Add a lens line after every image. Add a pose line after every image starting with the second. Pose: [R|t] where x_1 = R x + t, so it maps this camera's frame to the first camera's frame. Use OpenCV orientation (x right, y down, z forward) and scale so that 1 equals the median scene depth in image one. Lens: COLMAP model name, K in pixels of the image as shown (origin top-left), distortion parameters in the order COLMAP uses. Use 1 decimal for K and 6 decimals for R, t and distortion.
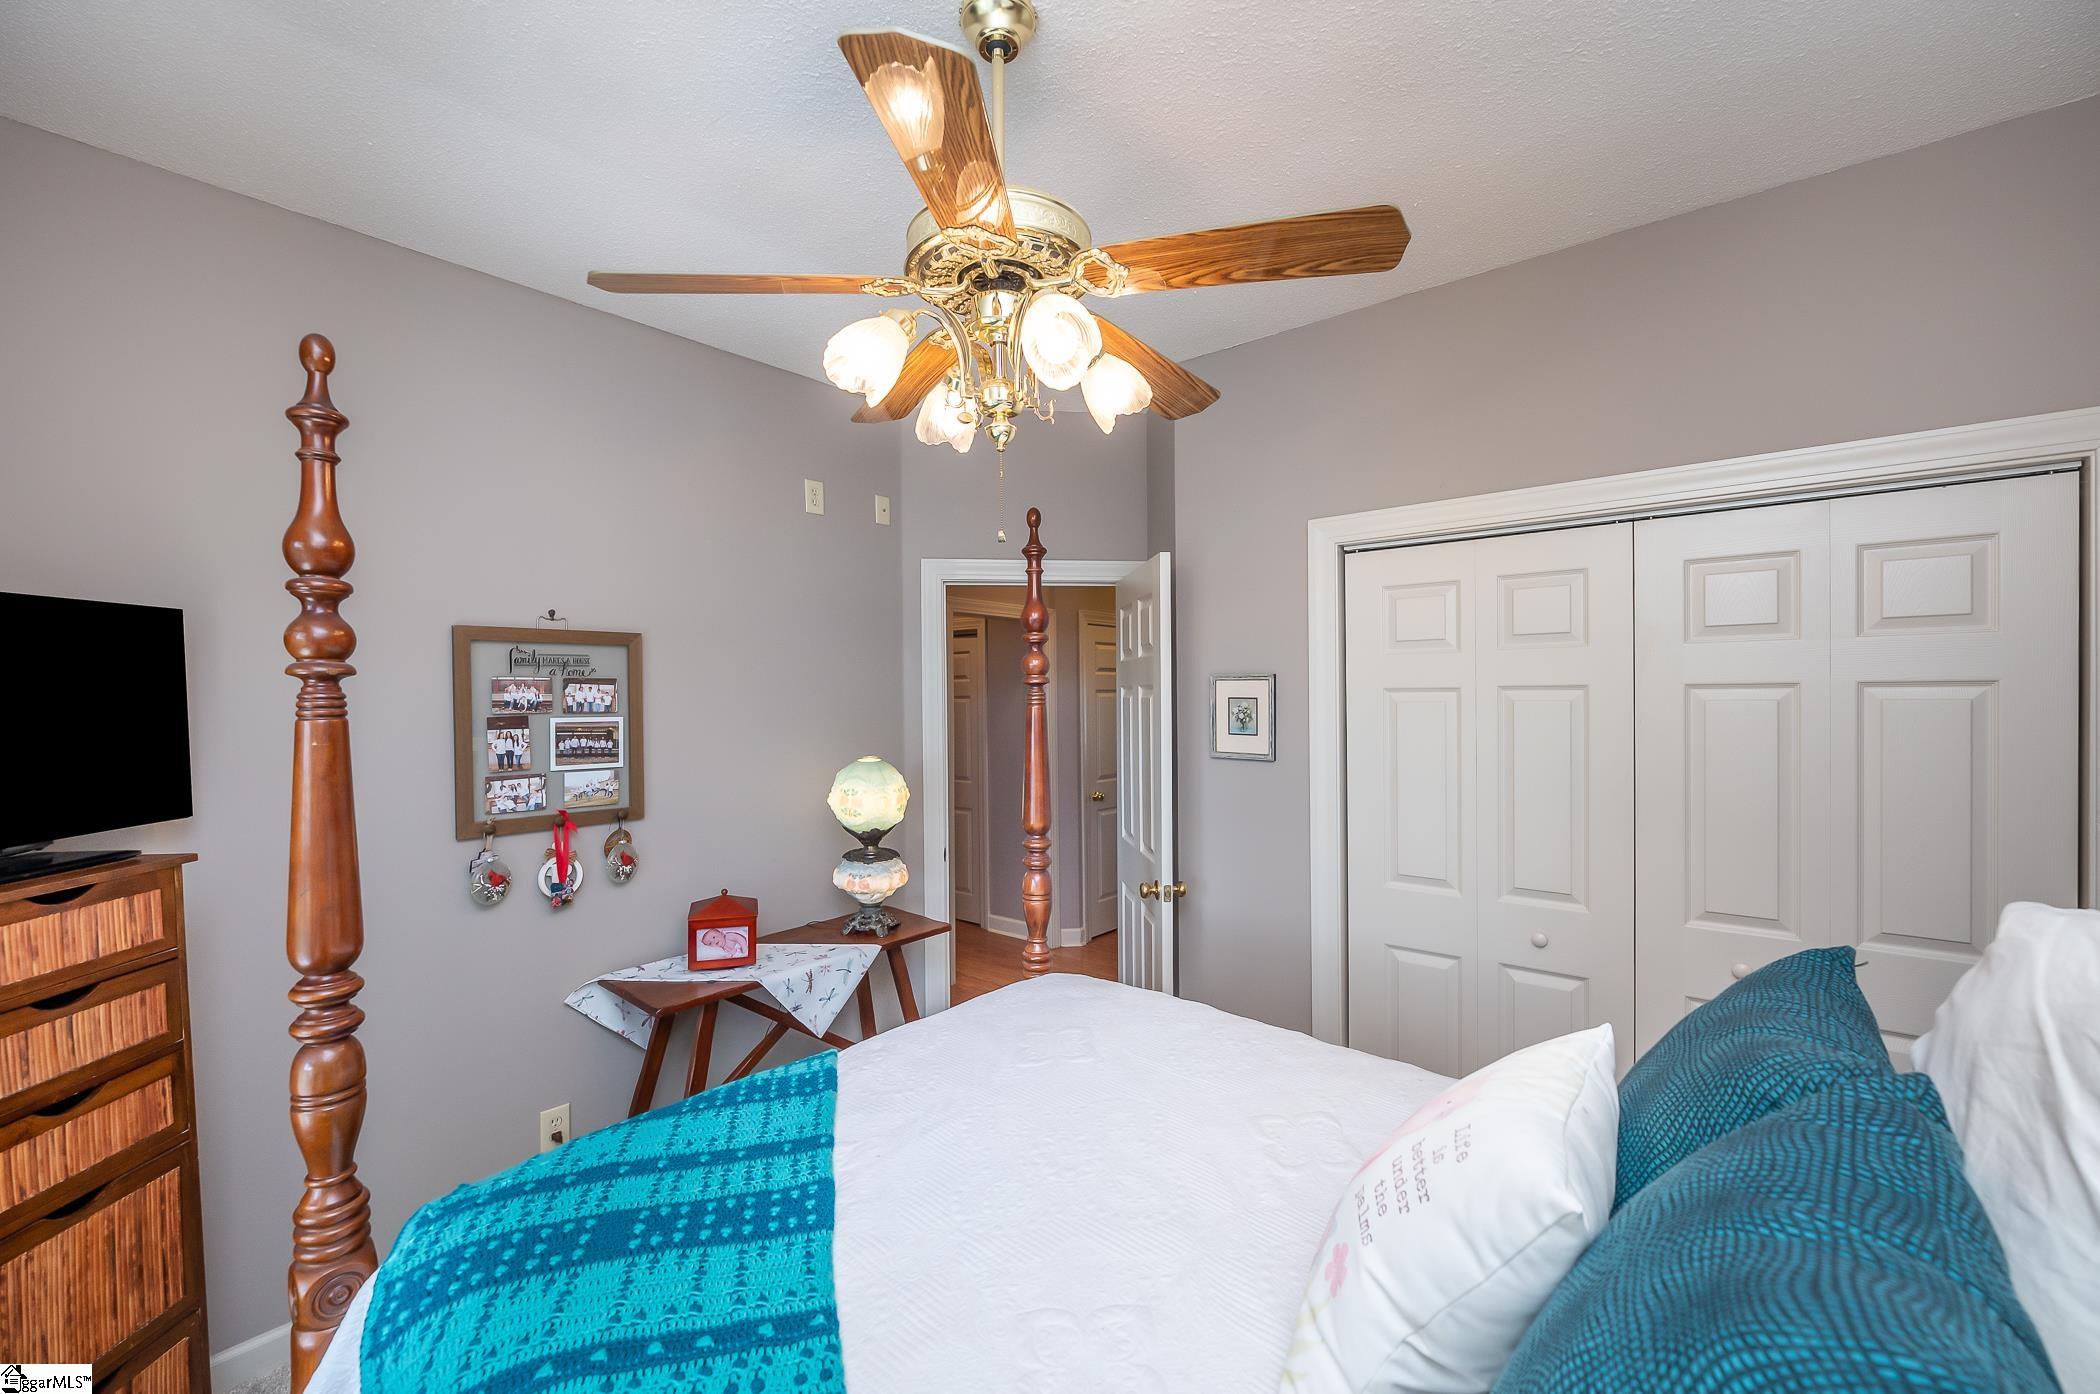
lens RADIAL K [[848.4, 0, 1047.3], [0, 848.4, 705.4], [0, 0, 1]] dist [-0.001658, -0.000213]
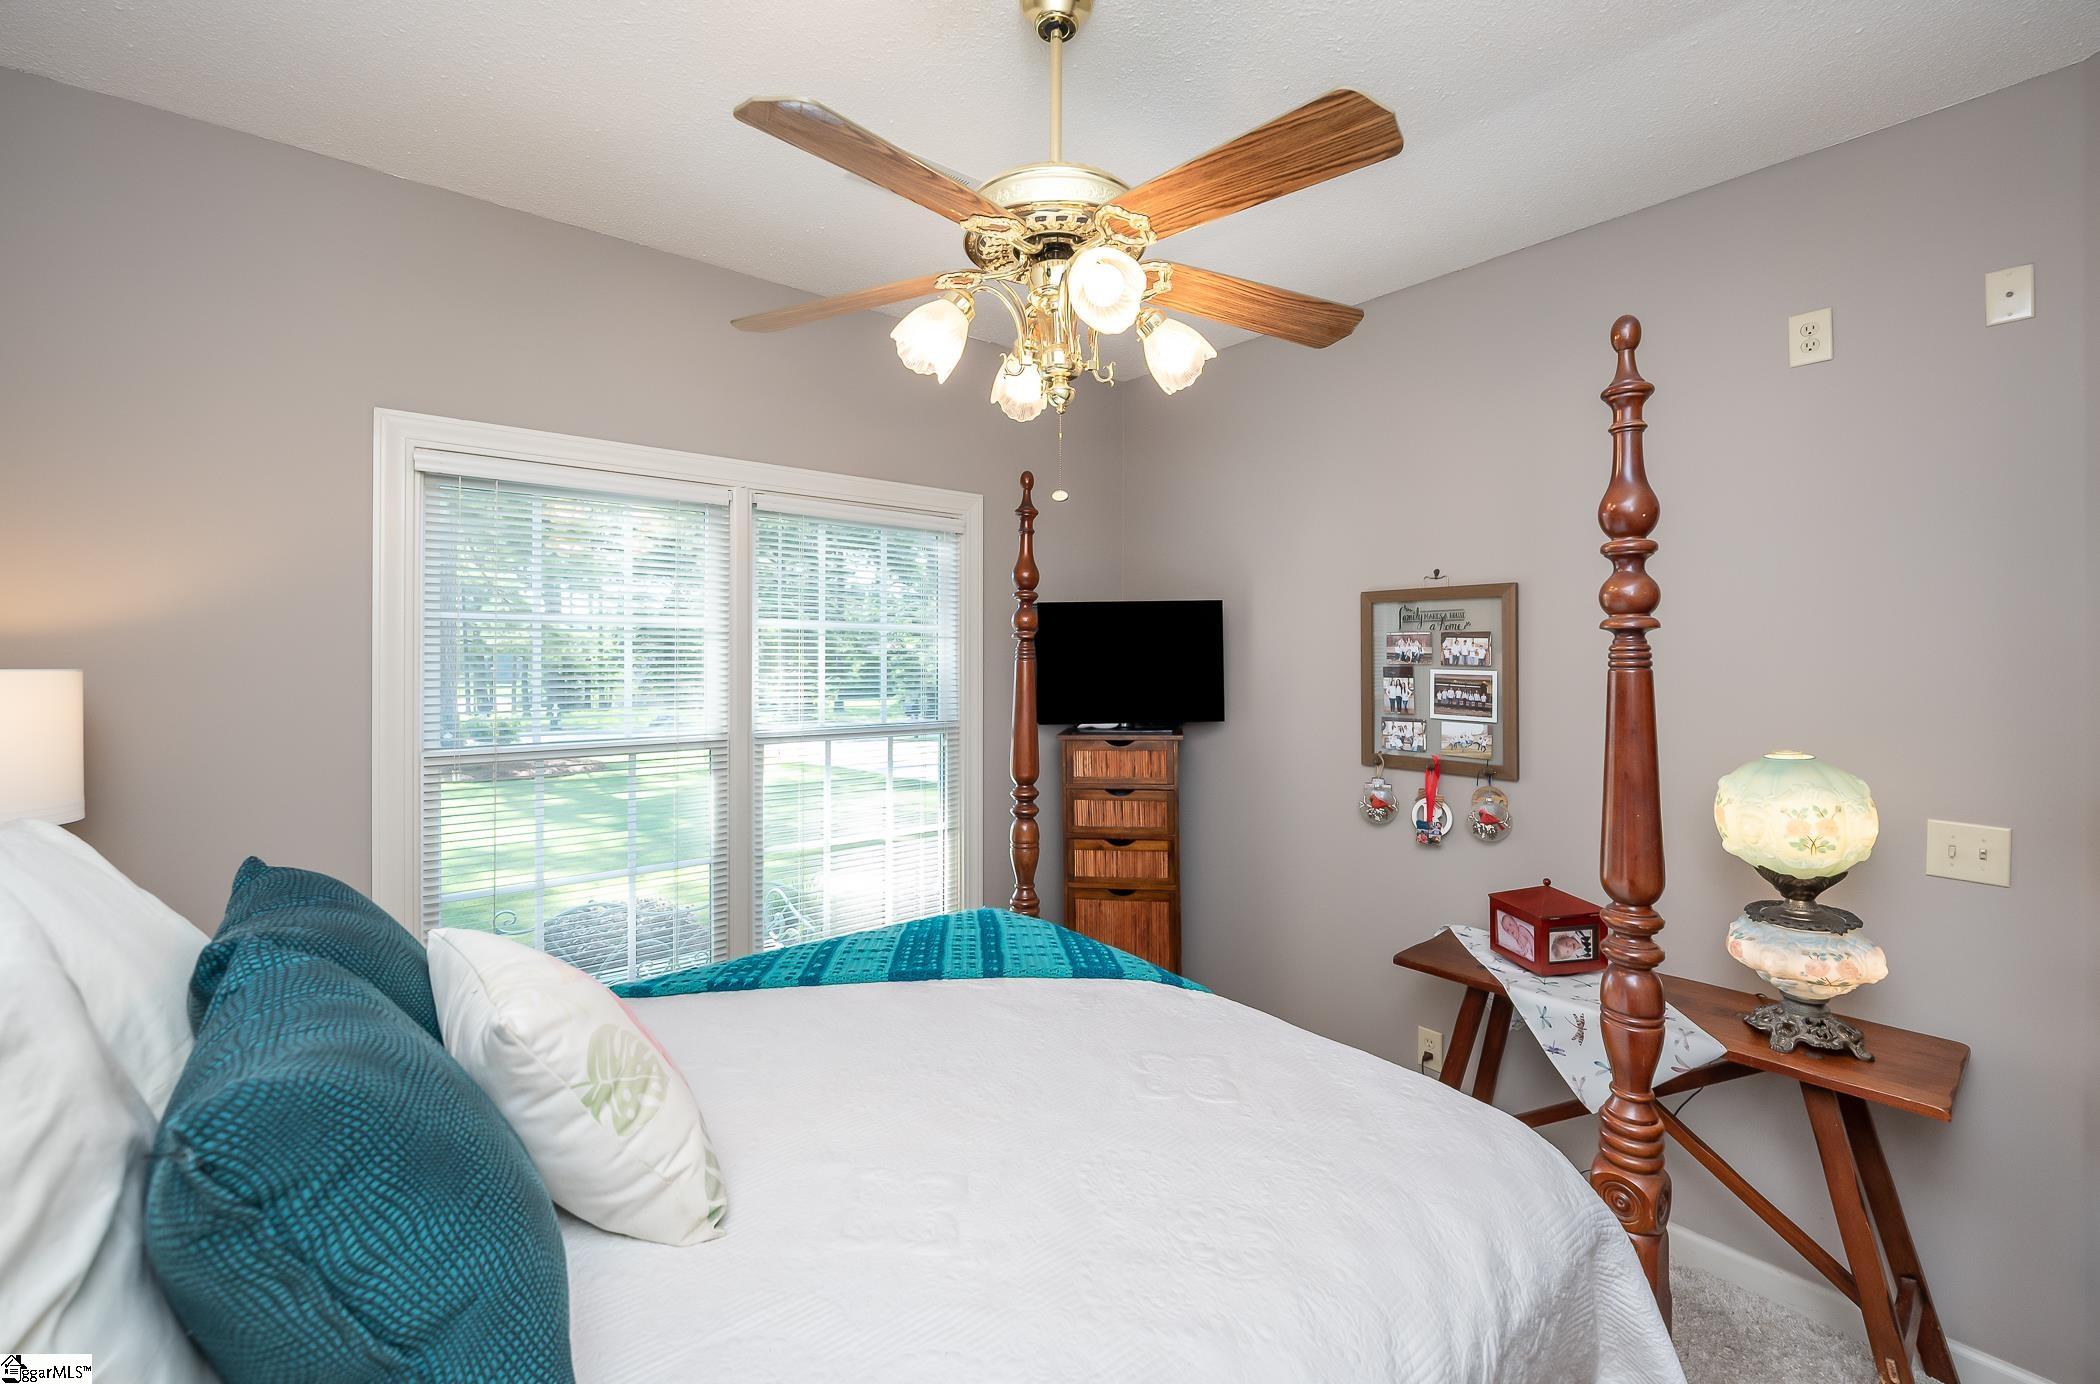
lens RADIAL K [[848.4, 0, 1012.4], [0, 848.4, 651.3], [0, 0, 1]] dist [-0.001658, -0.000213]
pose [[-0.178532, 0.006706, -0.983911, 0.571184], [-0.010890, 0.999902, 0.008791, -0.011731], [0.983874, 0.012284, -0.178442, 0.658084]]
